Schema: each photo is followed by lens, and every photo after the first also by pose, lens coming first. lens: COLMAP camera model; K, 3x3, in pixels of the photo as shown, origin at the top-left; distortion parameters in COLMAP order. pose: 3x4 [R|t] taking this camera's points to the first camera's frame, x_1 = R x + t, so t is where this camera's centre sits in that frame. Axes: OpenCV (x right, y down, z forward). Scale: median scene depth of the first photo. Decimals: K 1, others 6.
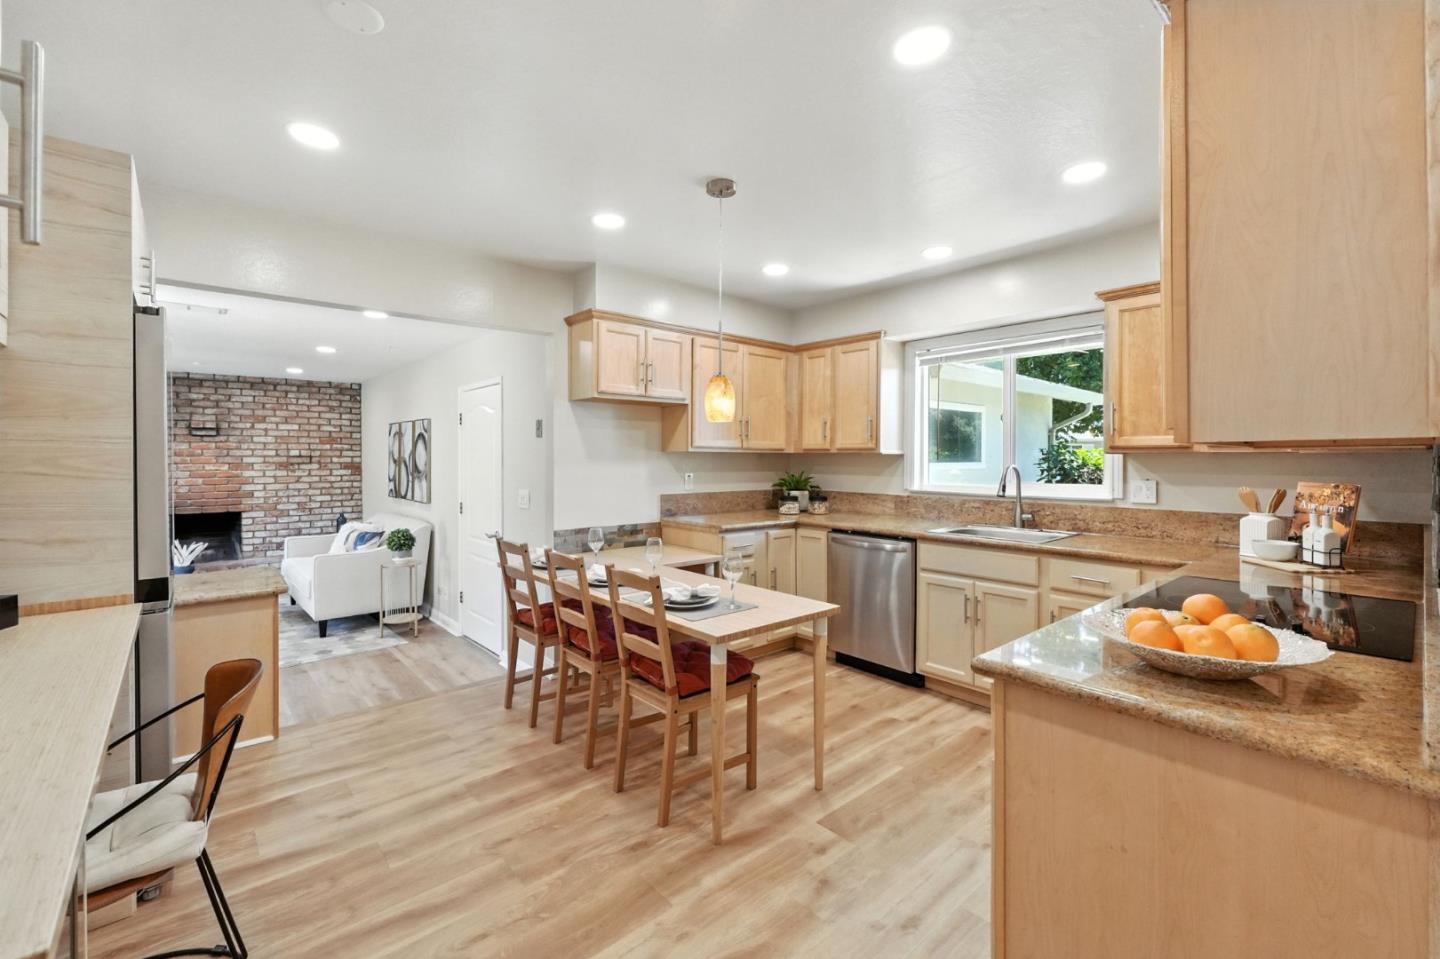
lens RADIAL K [[613.6, 0, 720.1], [0, 613.6, 461.2], [0, 0, 1]] dist [0.000063, 0.000044]
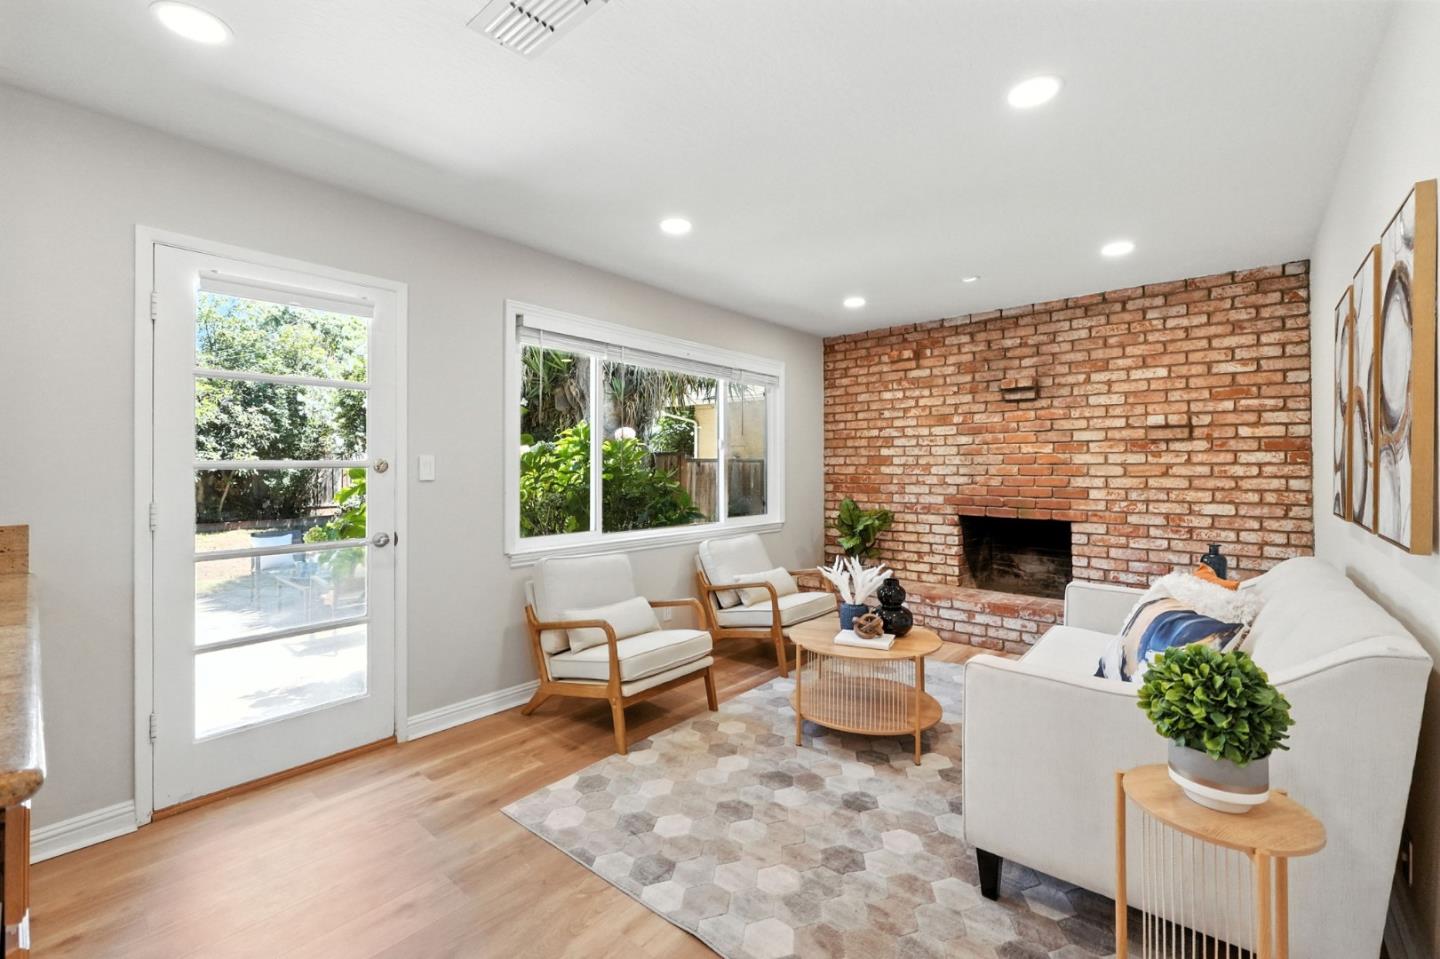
lens RADIAL K [[609.7, 0, 724.6], [0, 609.7, 463.4], [0, 0, 1]] dist [-0.001301, -0.000543]
pose [[0.147167, -0.006067, -0.989093, -0.245758], [-0.007944, 0.999942, -0.007316, 0.033520], [0.989080, 0.008934, 0.147110, 0.599828]]
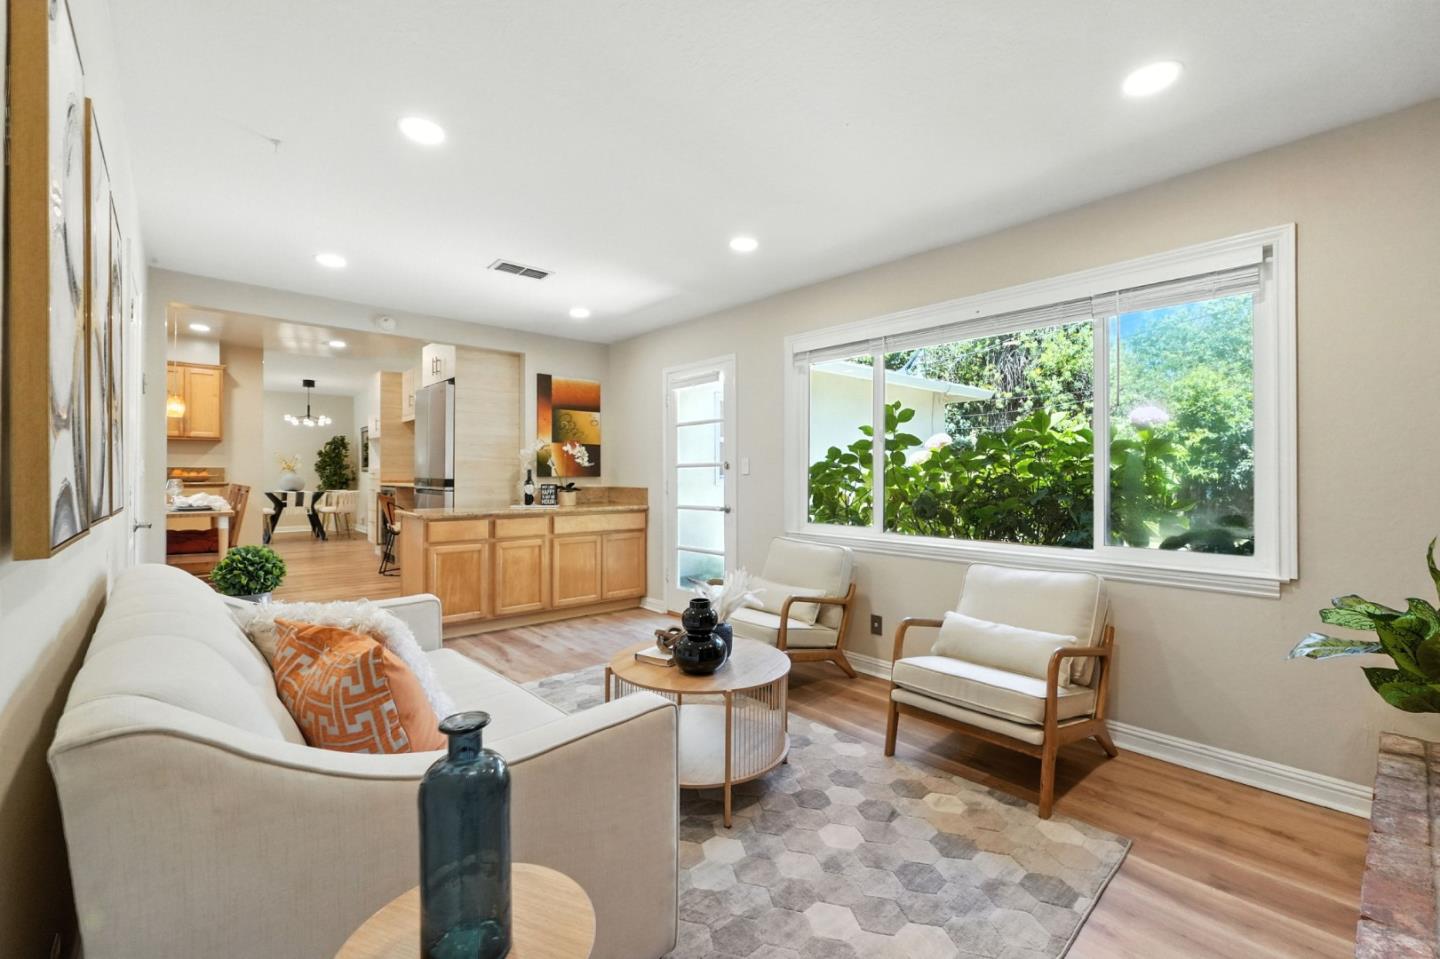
lens RADIAL K [[609.7, 0, 724.6], [0, 609.7, 463.4], [0, 0, 1]] dist [-0.001301, -0.000543]
pose [[-0.999962, -0.003703, -0.007906, -0.665858], [-0.003588, 0.999889, -0.014472, 0.042170], [0.007959, -0.014443, -0.999864, 1.116260]]
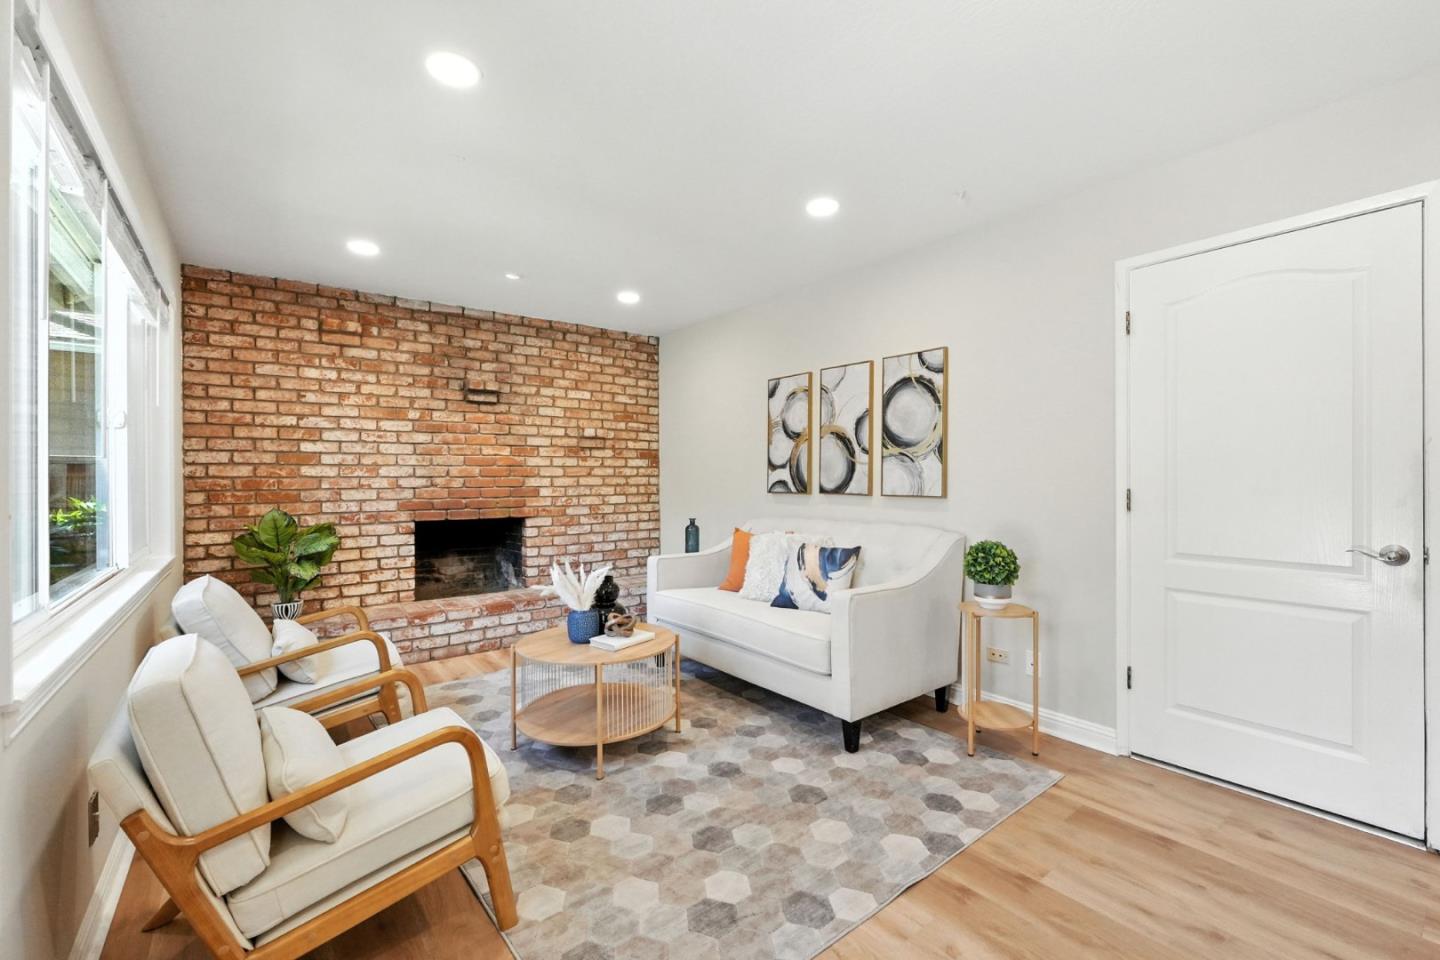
lens RADIAL K [[605.6, 0, 723.7], [0, 605.6, 476.5], [0, 0, 1]] dist [-0.001114, -0.000129]
pose [[0.997893, -0.003889, -0.064763, -0.543469], [0.003296, 0.999952, -0.009263, 0.046144], [0.064796, 0.009030, 0.997858, 0.365521]]
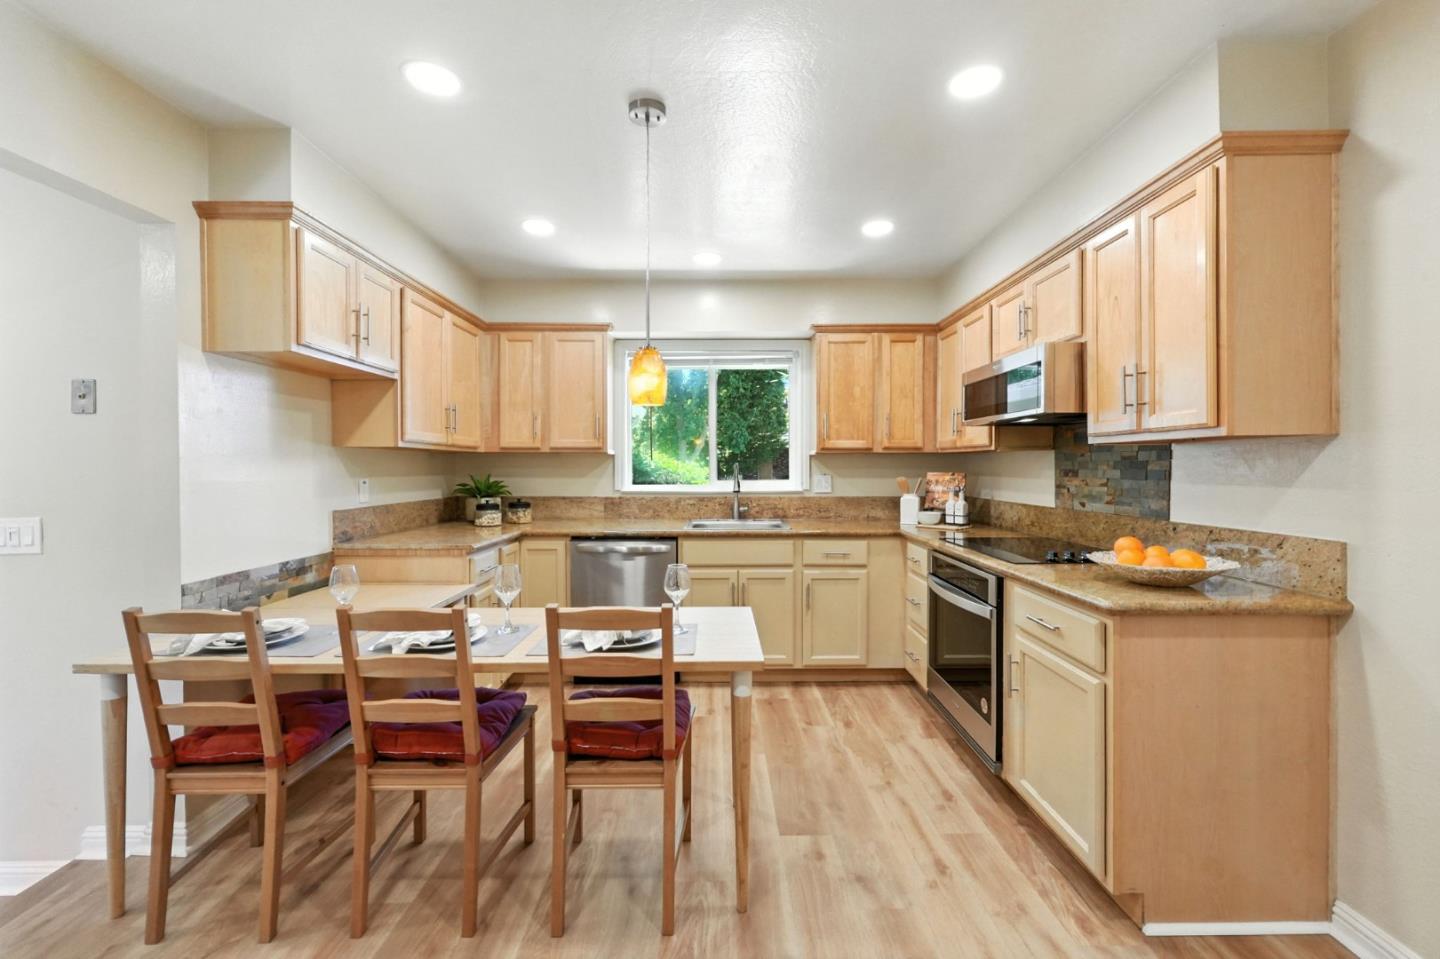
lens RADIAL K [[605.6, 0, 723.7], [0, 605.6, 476.0], [0, 0, 1]] dist [-0.001114, -0.000129]
pose [[0.649356, -0.015518, 0.760326, -0.197570], [0.007979, 0.999876, 0.013592, 0.006667], [-0.760442, -0.002759, 0.649400, 0.150928]]
